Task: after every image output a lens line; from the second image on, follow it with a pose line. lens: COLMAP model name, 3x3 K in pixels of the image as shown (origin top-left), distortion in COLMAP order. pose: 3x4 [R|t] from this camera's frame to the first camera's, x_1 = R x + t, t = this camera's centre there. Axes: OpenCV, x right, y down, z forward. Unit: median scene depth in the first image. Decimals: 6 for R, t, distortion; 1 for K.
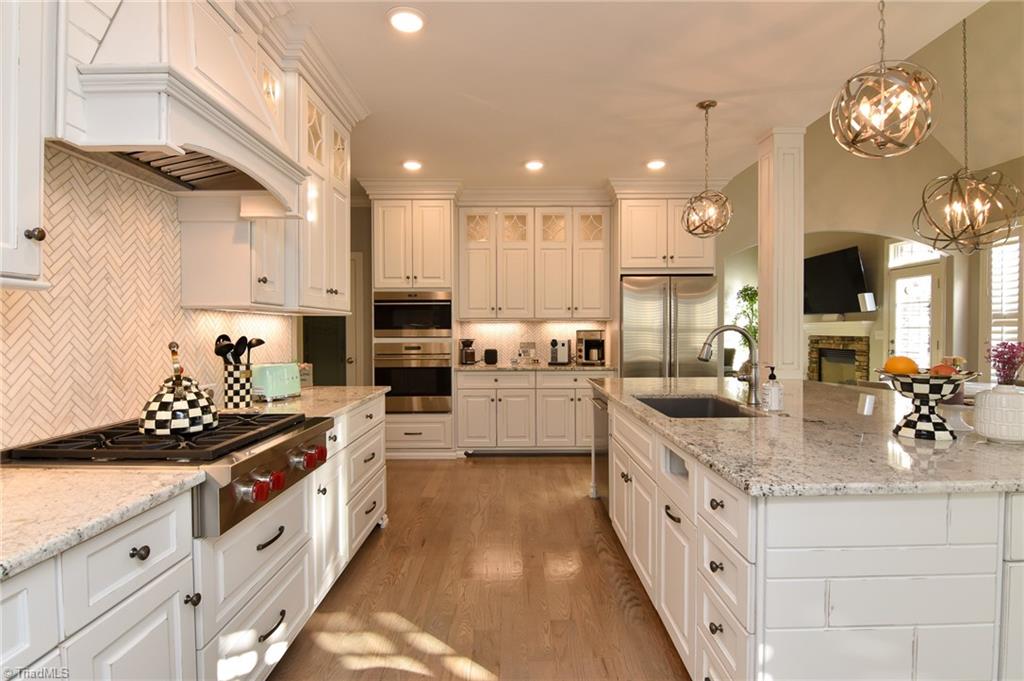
lens RADIAL K [[499.4, 0, 514.6], [0, 499.4, 339.0], [0, 0, 1]] dist [-0.010828, -0.005578]
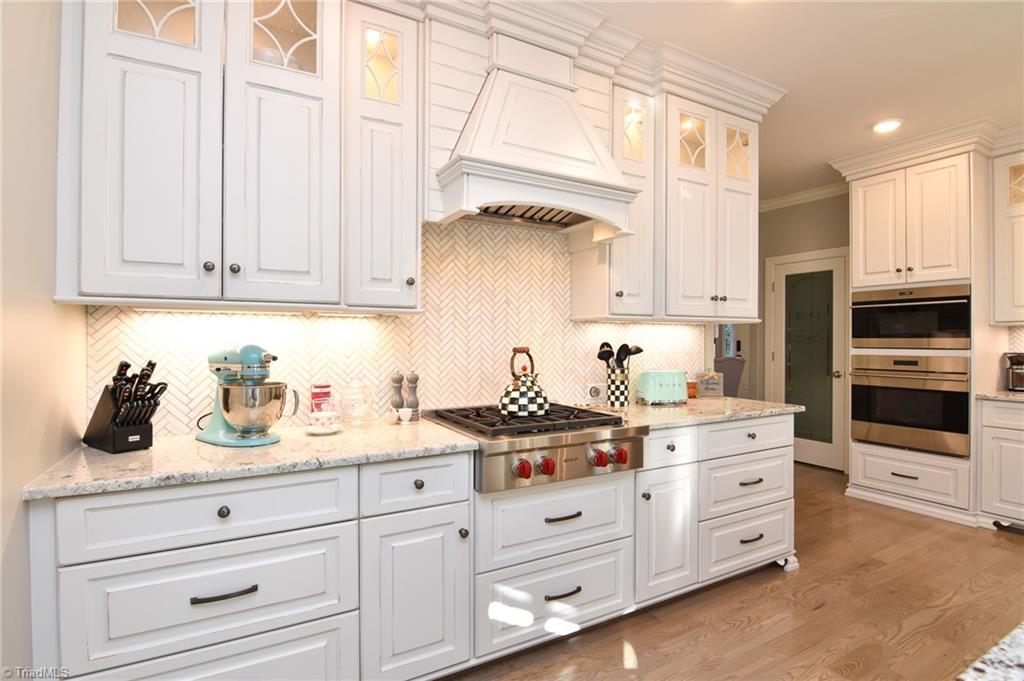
lens RADIAL K [[499.4, 0, 512.8], [0, 499.4, 339.6], [0, 0, 1]] dist [-0.010828, -0.005578]
pose [[0.482873, 0.003428, -0.875684, 0.337330], [-0.017392, 0.999833, -0.005677, -0.004421], [0.875518, 0.017971, 0.482852, 0.231767]]
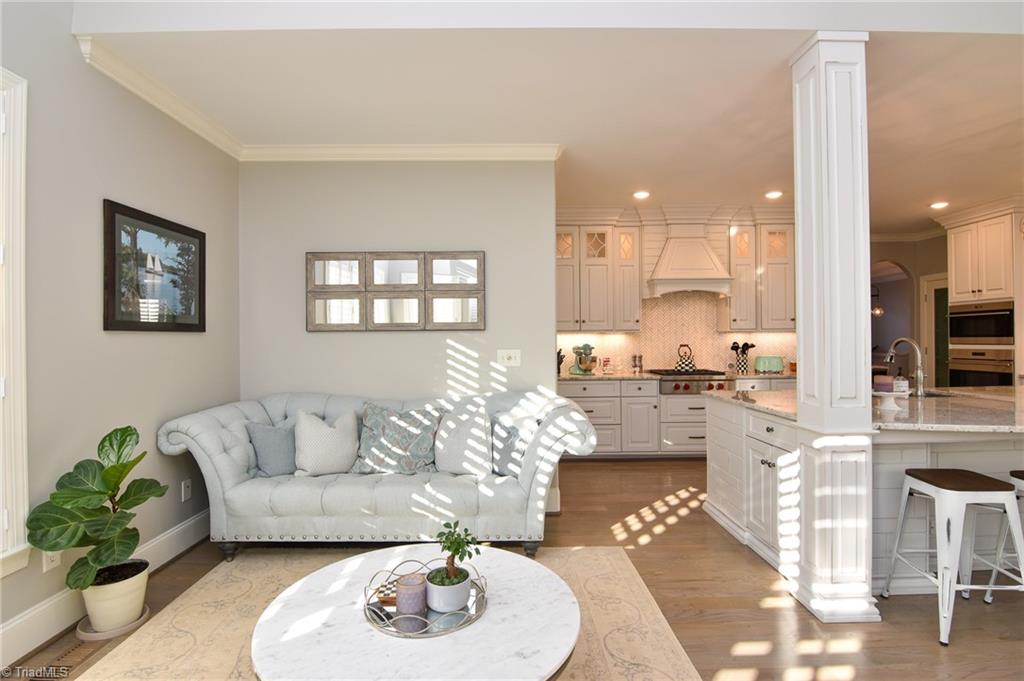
lens RADIAL K [[499.4, 0, 509.8], [0, 499.4, 340.3], [0, 0, 1]] dist [-0.010828, -0.005578]
pose [[-0.004398, 0.000930, -0.999990, 1.844305], [-0.008150, 0.999966, 0.000966, -0.009951], [0.999957, 0.008154, -0.004390, -0.100758]]
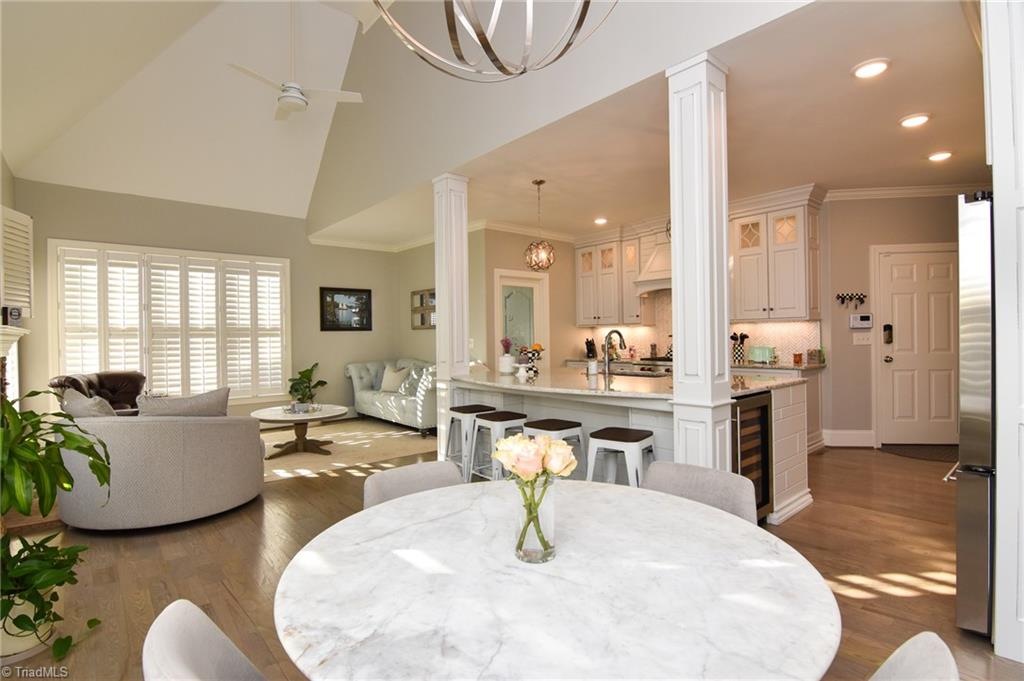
lens RADIAL K [[499.4, 0, 514.7], [0, 499.4, 335.8], [0, 0, 1]] dist [-0.010828, -0.005578]
pose [[-0.762454, 0.017775, -0.646798, 1.895864], [0.006907, 0.999789, 0.019333, -0.047904], [0.647005, 0.010273, -0.762416, 2.179819]]
